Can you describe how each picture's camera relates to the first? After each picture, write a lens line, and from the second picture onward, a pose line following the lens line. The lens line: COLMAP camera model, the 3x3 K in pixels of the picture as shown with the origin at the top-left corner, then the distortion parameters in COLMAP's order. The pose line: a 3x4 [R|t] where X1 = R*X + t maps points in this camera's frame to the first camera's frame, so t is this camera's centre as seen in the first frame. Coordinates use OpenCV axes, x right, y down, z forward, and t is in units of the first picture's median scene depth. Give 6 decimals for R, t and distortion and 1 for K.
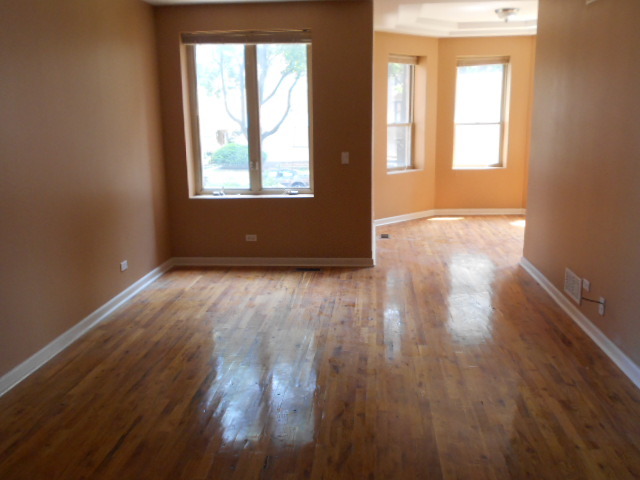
lens RADIAL K [[561.9, 0, 320.0], [0, 561.9, 240.0], [0, 0, 1]] dist [-0.009077, -0.006930]
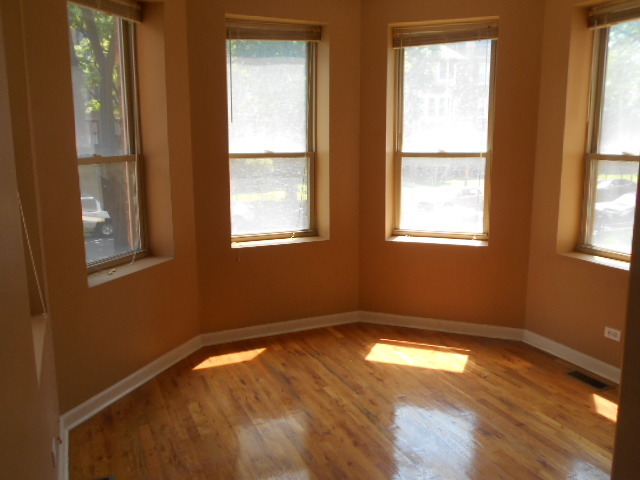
lens RADIAL K [[561.9, 0, 320.0], [0, 561.9, 240.0], [0, 0, 1]] dist [-0.009077, -0.006930]
pose [[0.871347, -0.073322, 0.485158, 0.068662], [0.099861, 0.994578, -0.029039, -0.113173], [-0.480398, 0.073751, 0.873944, 0.544858]]
